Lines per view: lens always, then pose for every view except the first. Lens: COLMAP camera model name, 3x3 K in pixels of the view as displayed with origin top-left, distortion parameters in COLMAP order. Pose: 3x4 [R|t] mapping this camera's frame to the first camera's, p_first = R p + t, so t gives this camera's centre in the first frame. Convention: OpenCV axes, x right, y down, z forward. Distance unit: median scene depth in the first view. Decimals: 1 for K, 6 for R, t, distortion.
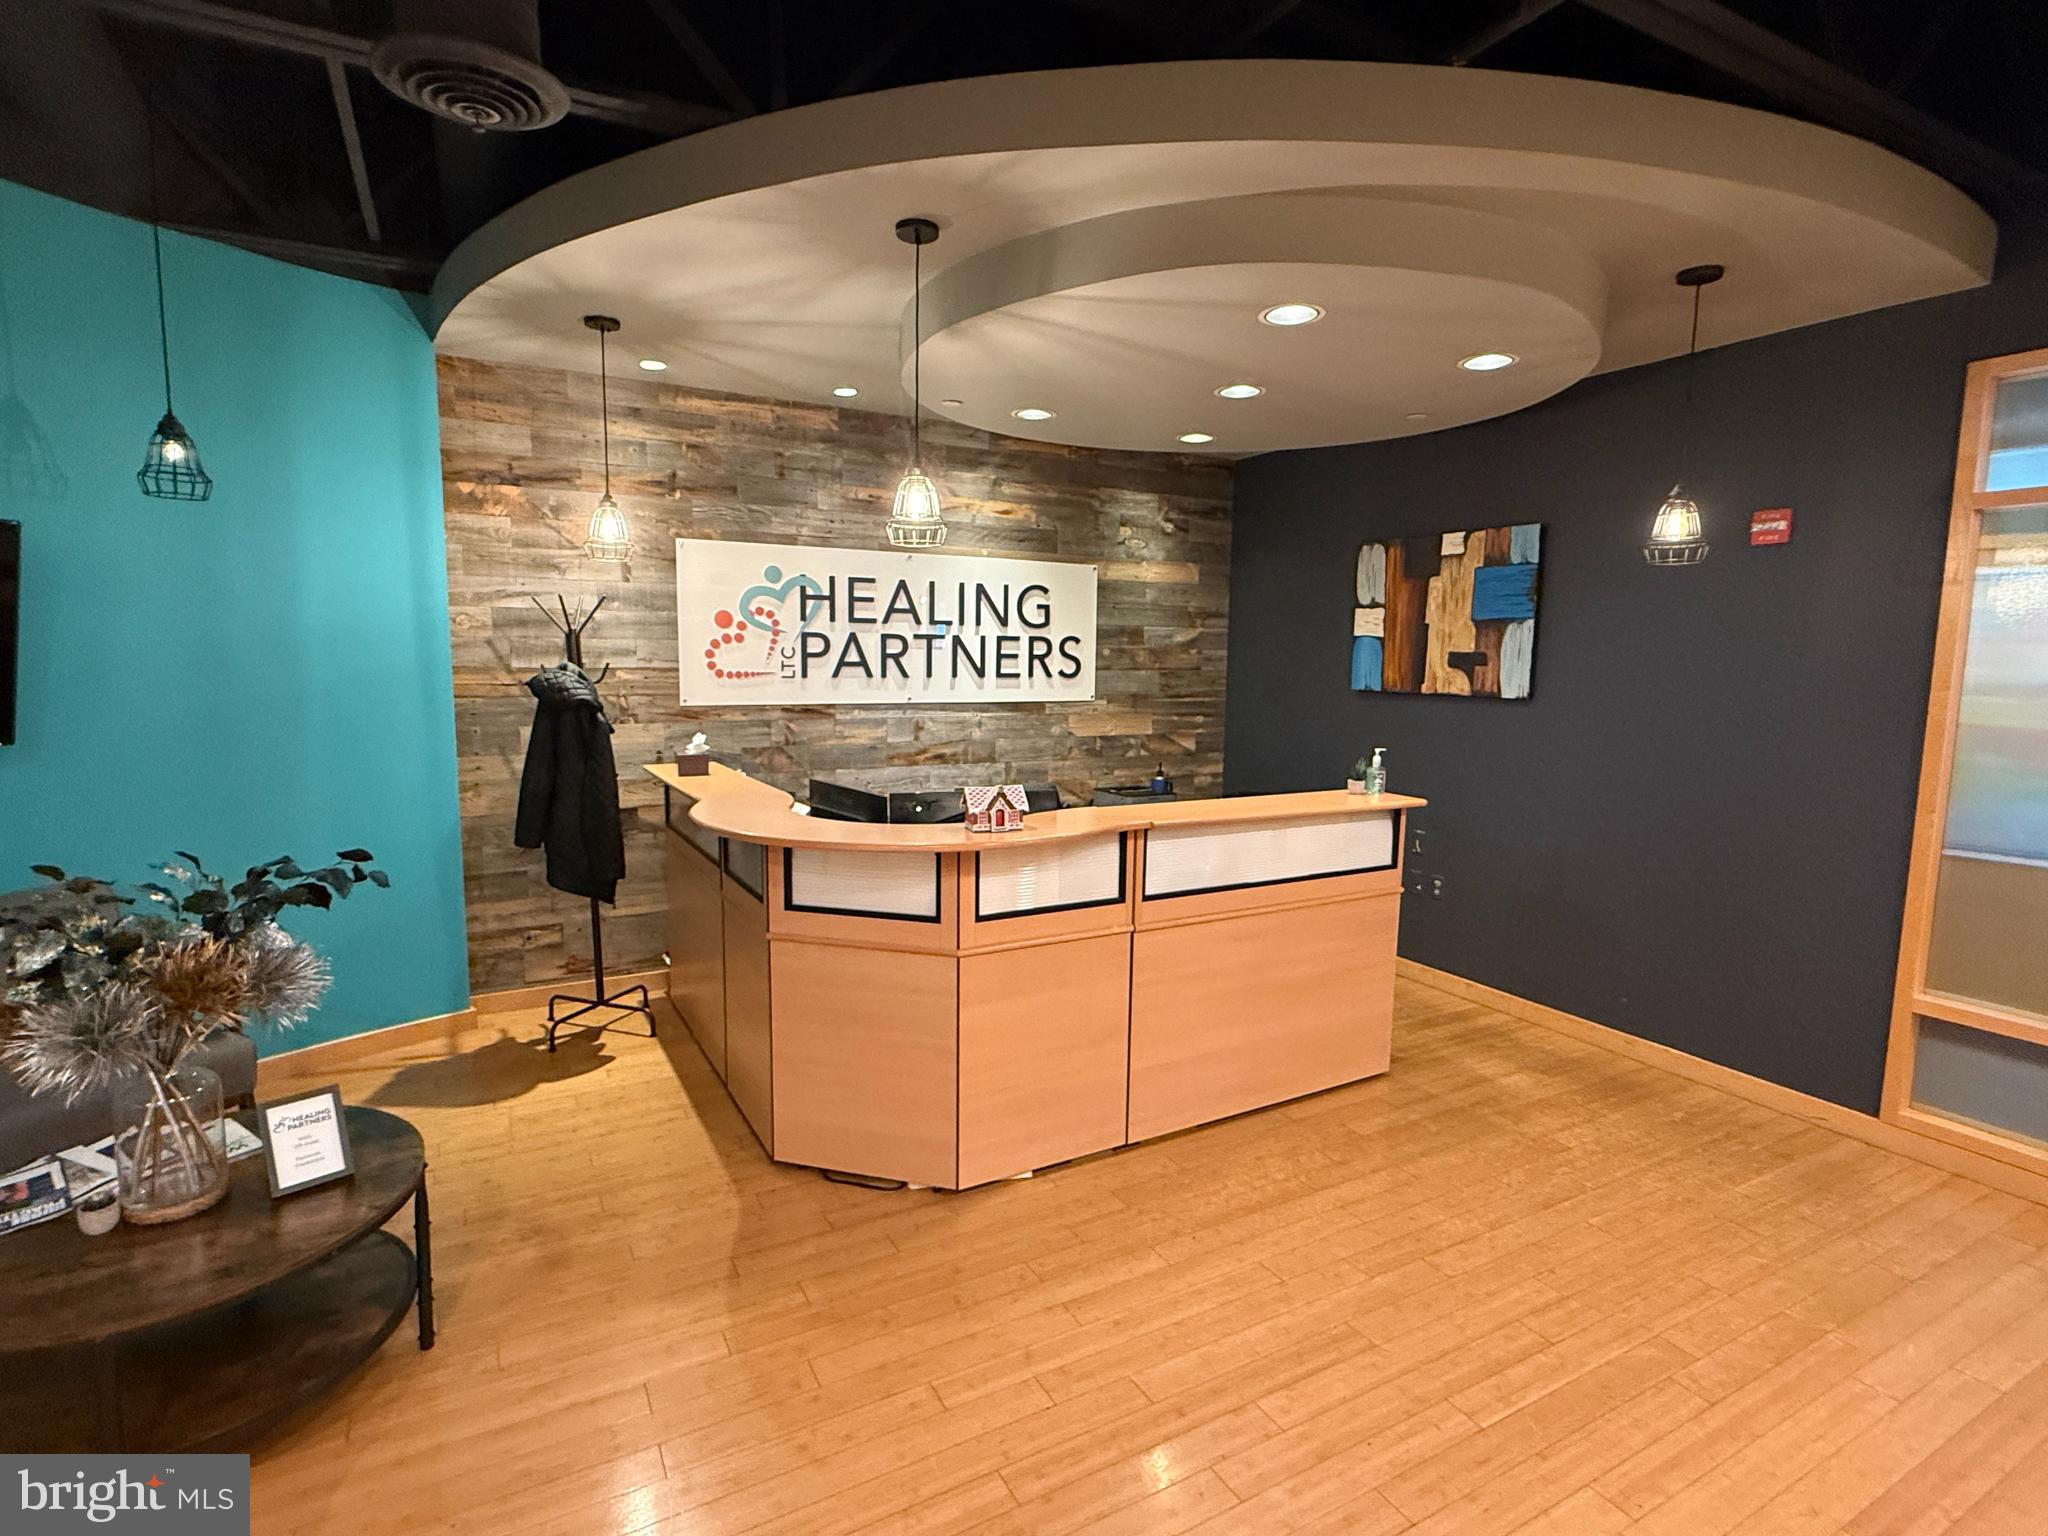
lens RADIAL K [[1034.8, 0, 1024.8], [0, 1034.8, 771.8], [0, 0, 1]] dist [-0.003120, -0.000486]
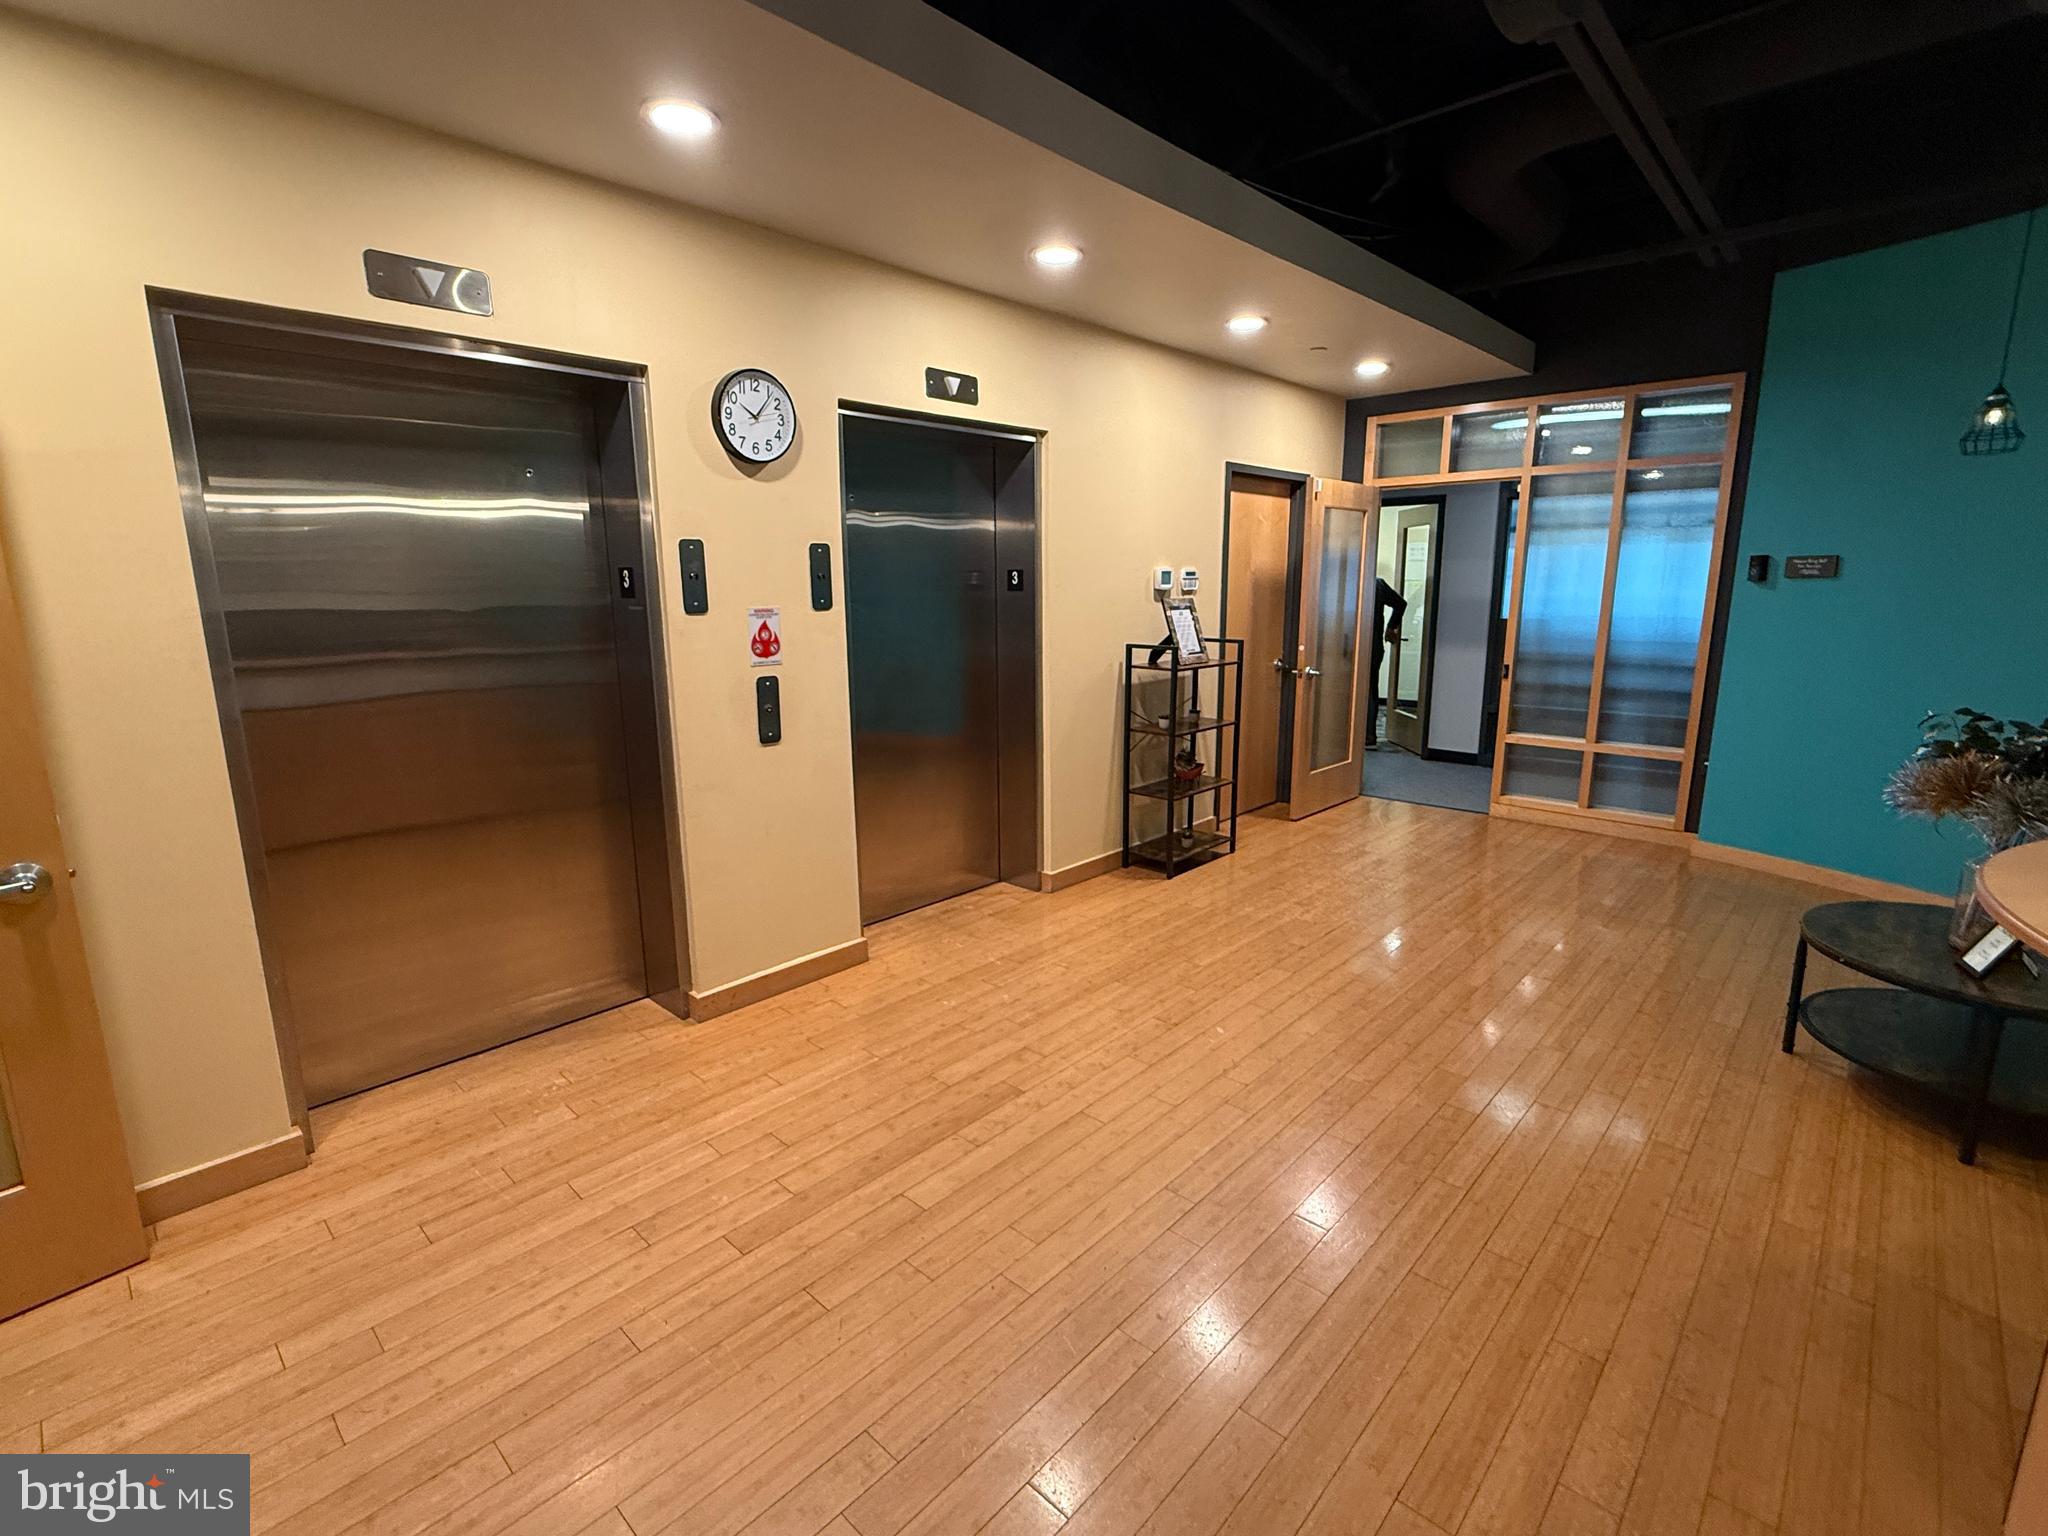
lens RADIAL K [[945.5, 0, 1026.2], [0, 945.5, 760.9], [0, 0, 1]] dist [0.000777, -0.000012]
pose [[-0.954641, 0.054895, -0.292654, 0.702588], [-0.038405, 0.951949, 0.303840, -0.153559], [0.295271, 0.301297, -0.906662, 1.482427]]
